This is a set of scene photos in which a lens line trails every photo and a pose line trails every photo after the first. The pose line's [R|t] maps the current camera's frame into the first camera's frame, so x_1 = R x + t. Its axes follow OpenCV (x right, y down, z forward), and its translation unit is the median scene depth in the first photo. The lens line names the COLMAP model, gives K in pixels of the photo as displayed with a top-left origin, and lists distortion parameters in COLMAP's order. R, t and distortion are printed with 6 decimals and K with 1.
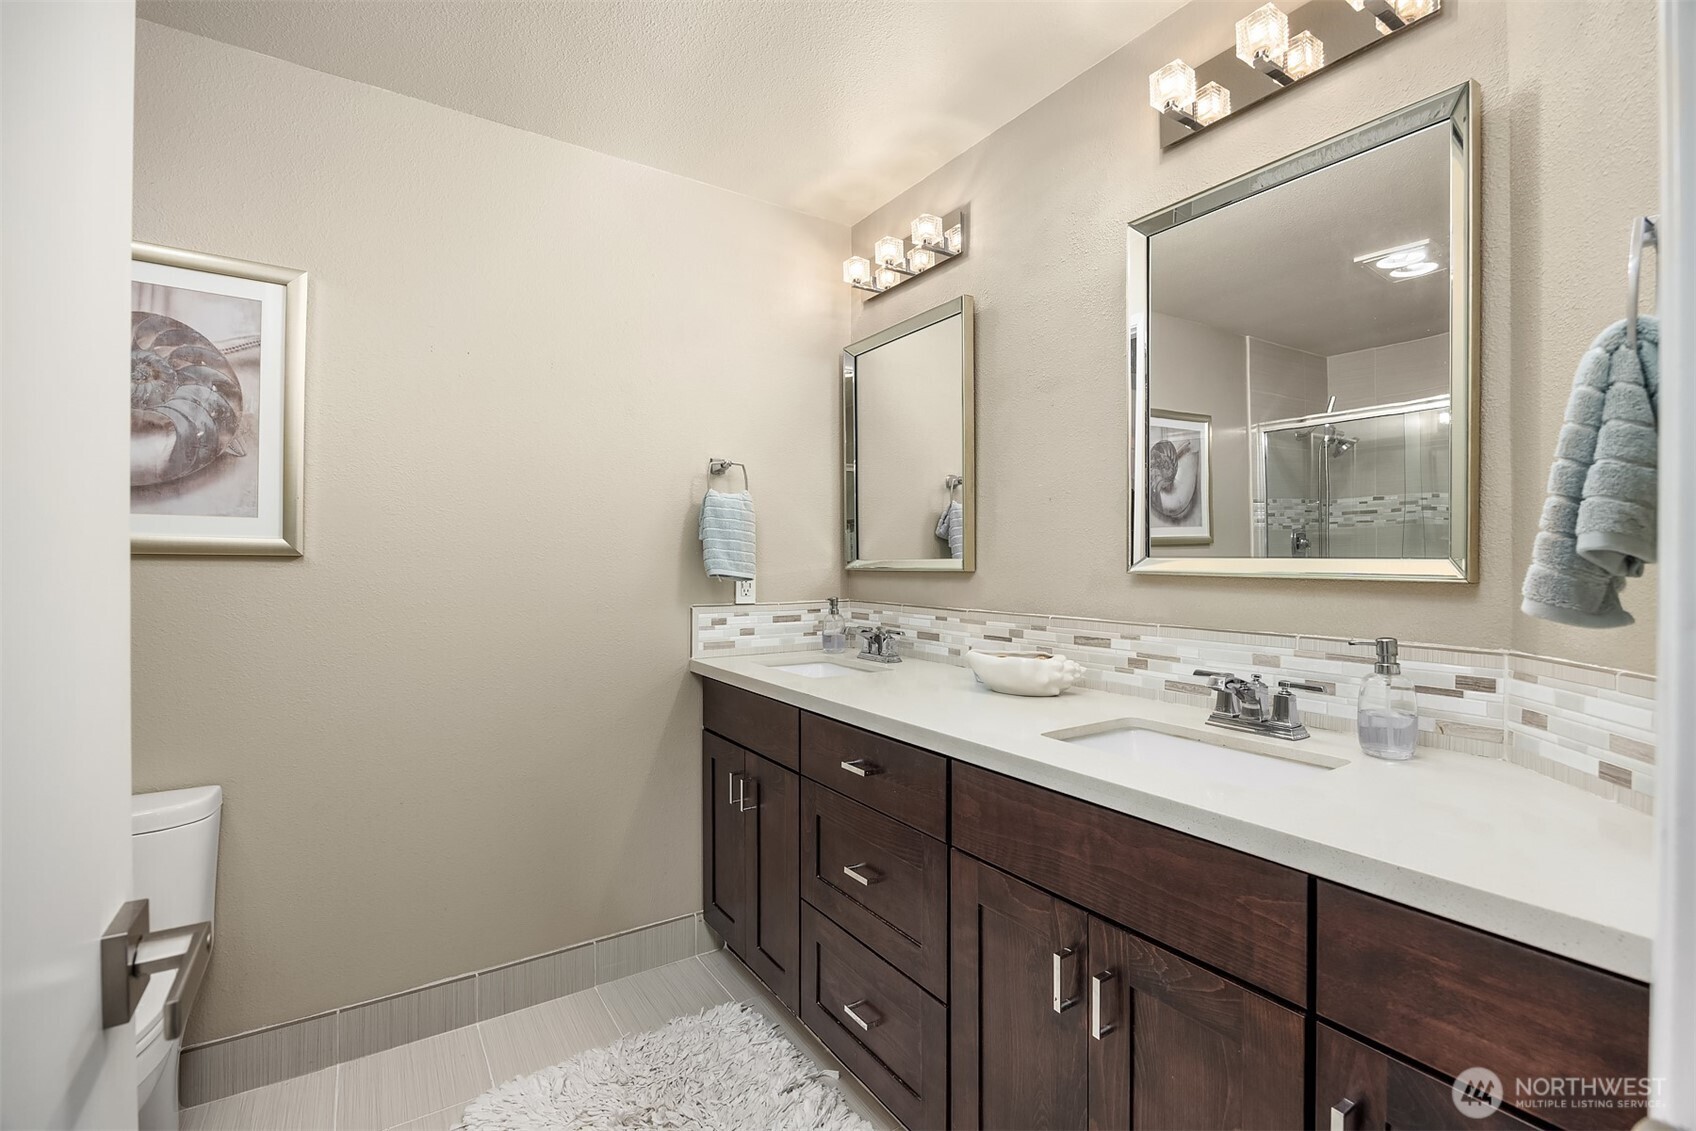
lens RADIAL K [[757.8, 0, 853.4], [0, 757.8, 527.1], [0, 0, 1]] dist [-0.019280, 0.000119]
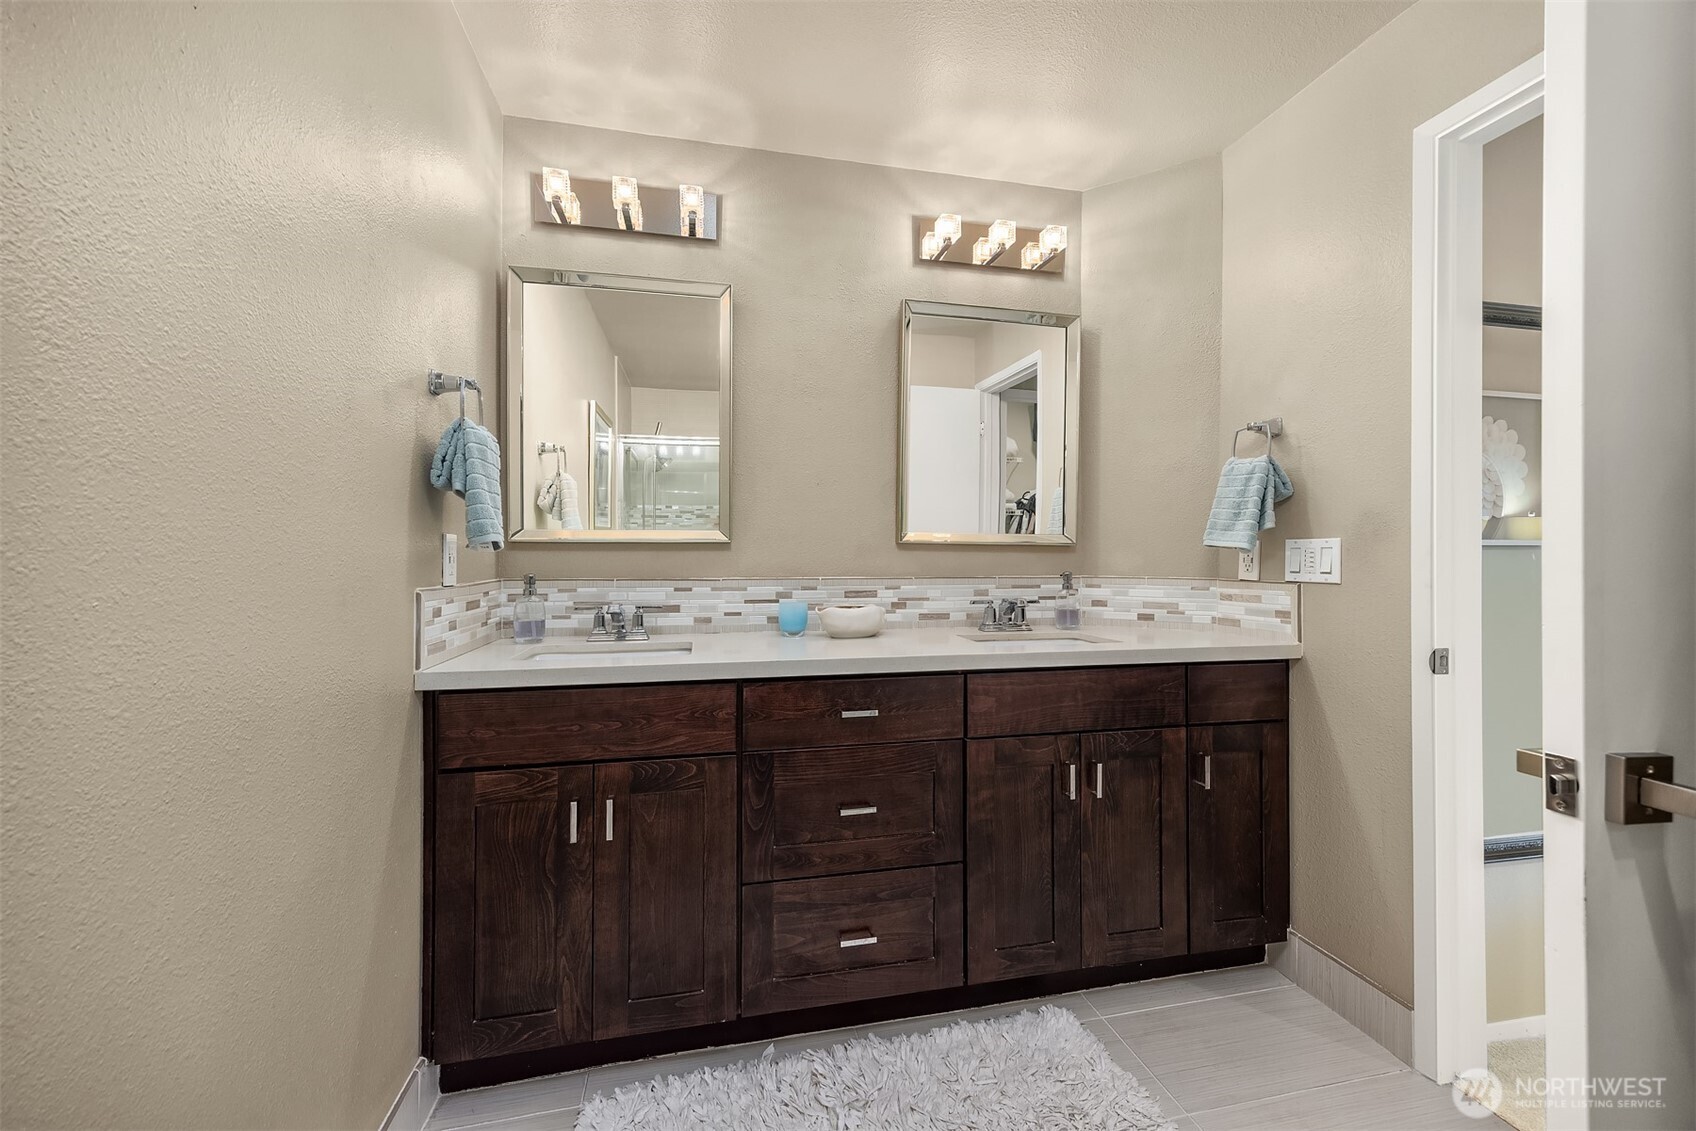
lens RADIAL K [[670.5, 0, 848.0], [0, 670.5, 556.8], [0, 0, 1]] dist [-0.026181, -0.000049]
pose [[0.363762, 0.008277, 0.931455, -1.060392], [-0.038043, 0.999258, 0.005978, 0.106996], [-0.930715, -0.037610, 0.363807, 0.797264]]
